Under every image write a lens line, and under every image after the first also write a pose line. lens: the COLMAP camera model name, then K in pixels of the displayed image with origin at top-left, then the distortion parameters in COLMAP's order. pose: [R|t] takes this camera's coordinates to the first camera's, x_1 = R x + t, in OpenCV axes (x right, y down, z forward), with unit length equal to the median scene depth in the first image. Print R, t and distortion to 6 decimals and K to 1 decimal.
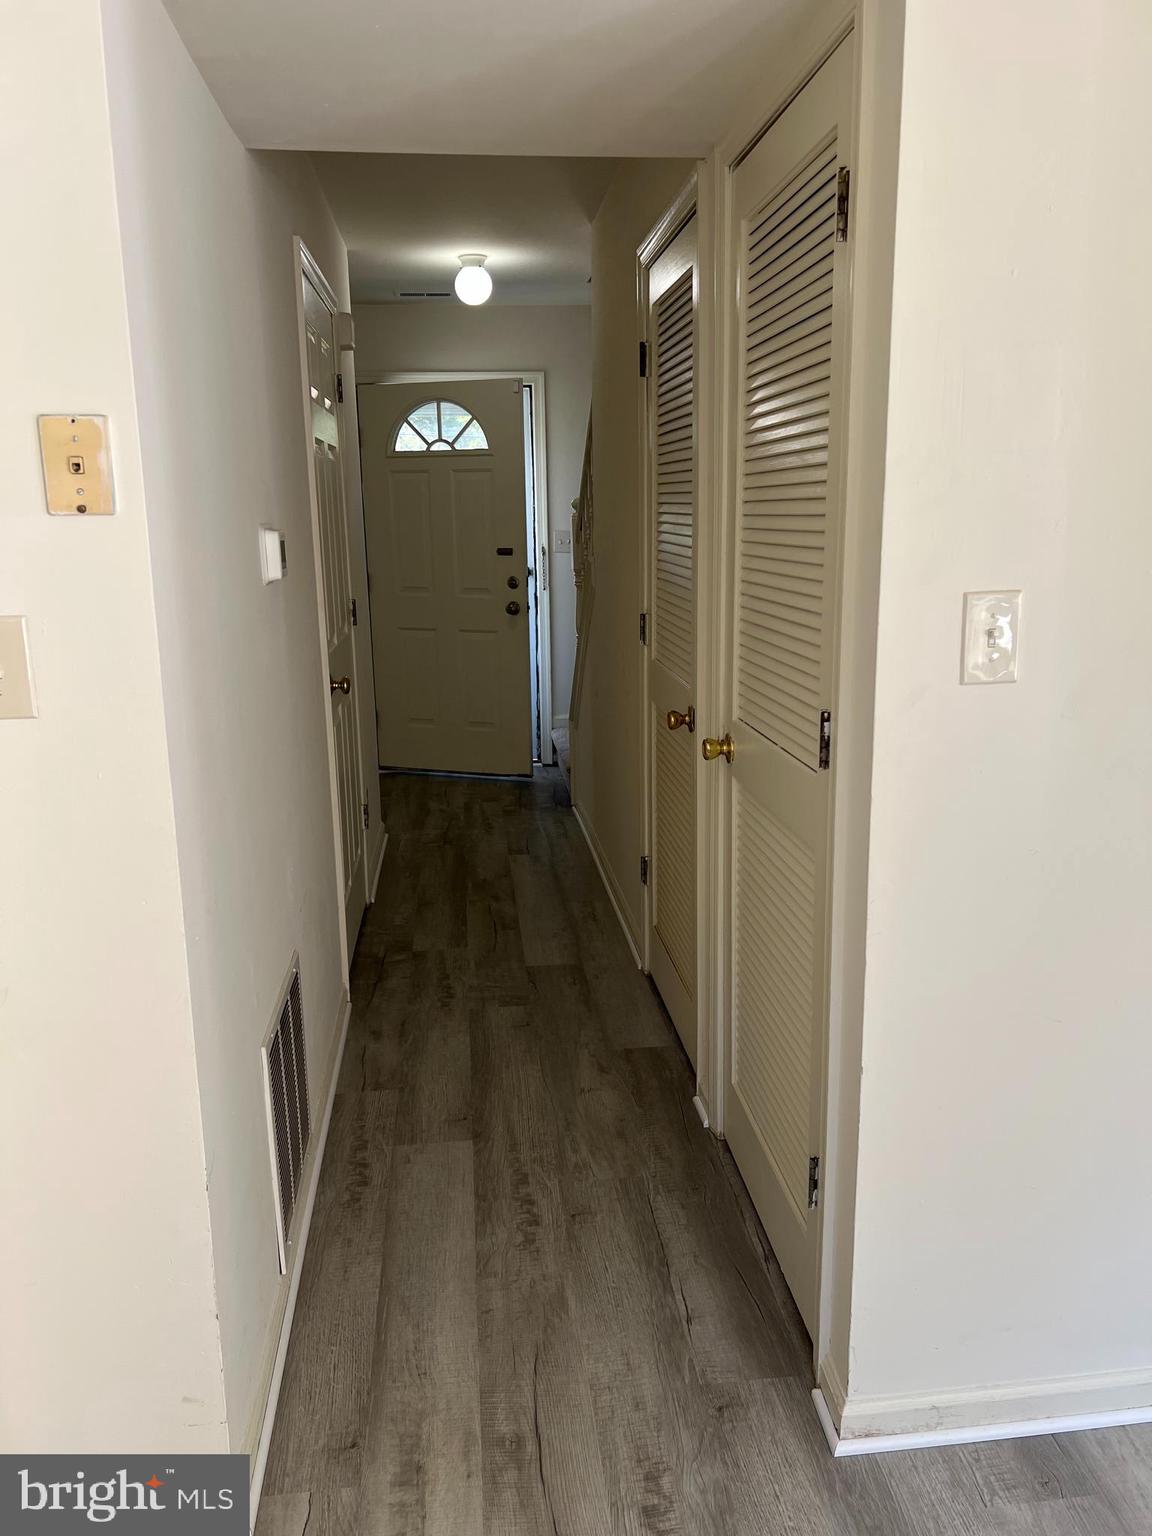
lens RADIAL K [[1149.8, 0, 576.0], [0, 1149.8, 768.0], [0, 0, 1]] dist [-0.001163, -0.007102]
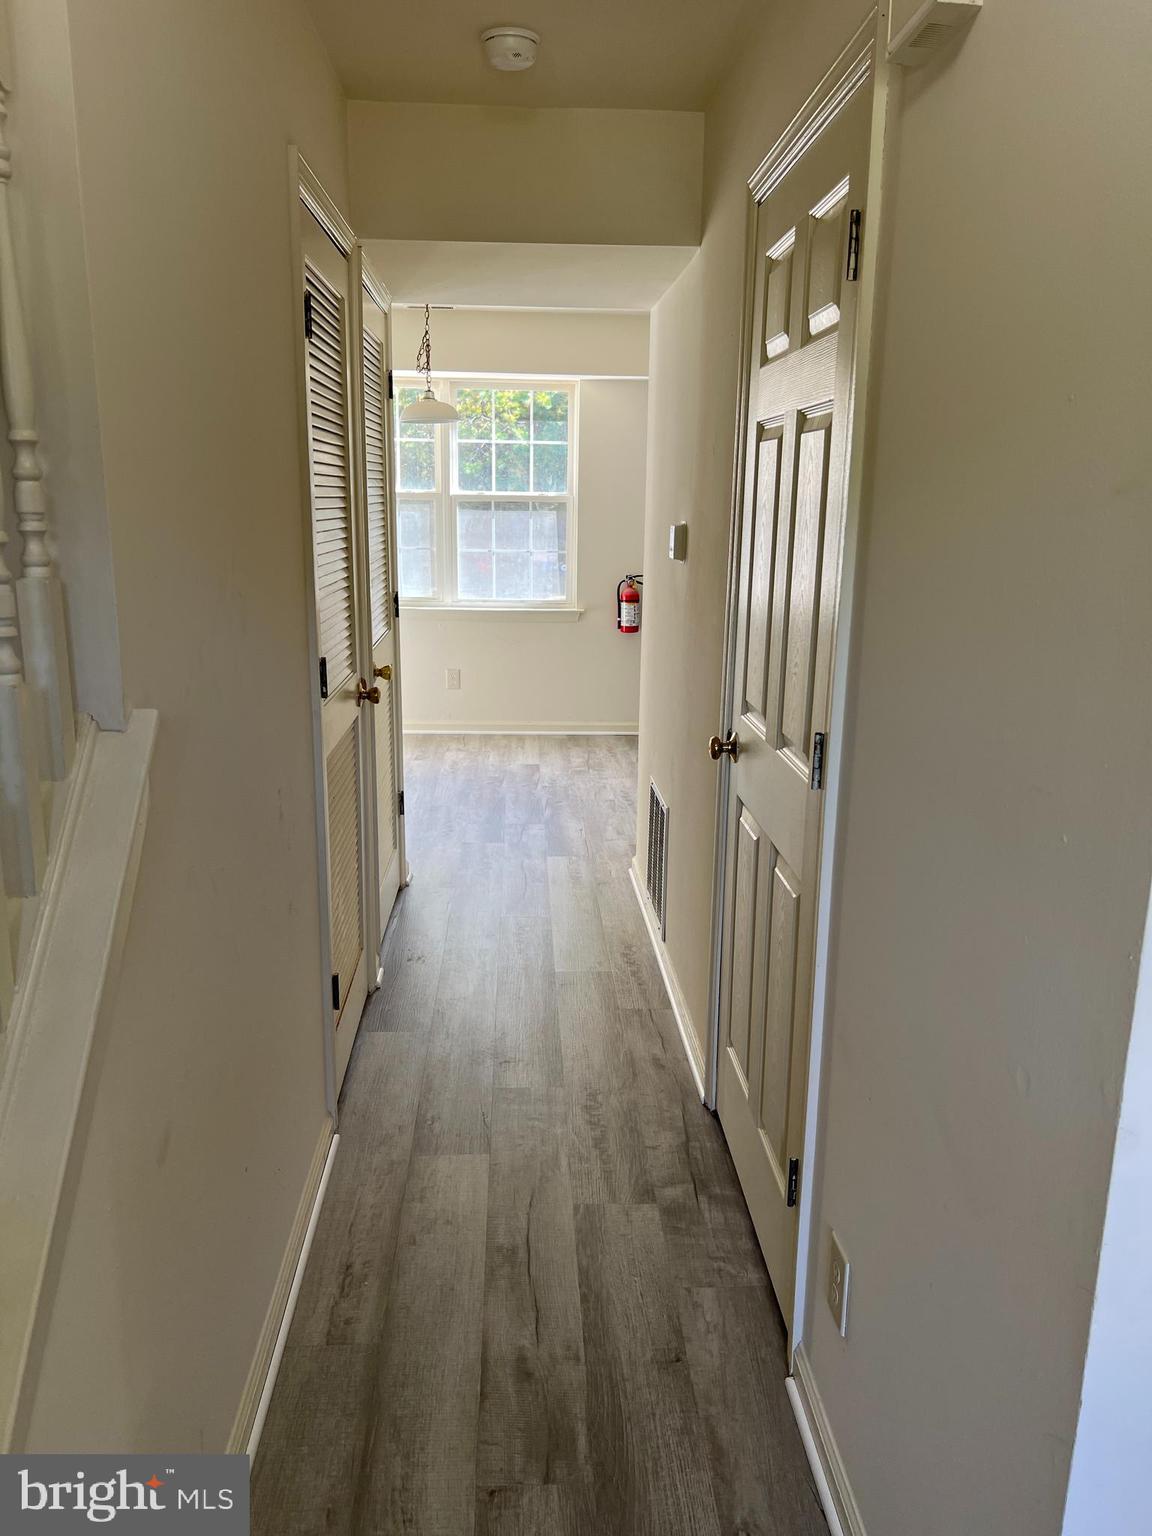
lens RADIAL K [[1149.8, 0, 576.0], [0, 1149.8, 768.0], [0, 0, 1]] dist [-0.001163, -0.007102]
pose [[-0.998534, -0.018285, 0.050945, -0.133322], [0.005714, 0.900342, 0.435145, -0.370244], [-0.053825, 0.434799, -0.898918, 1.577840]]
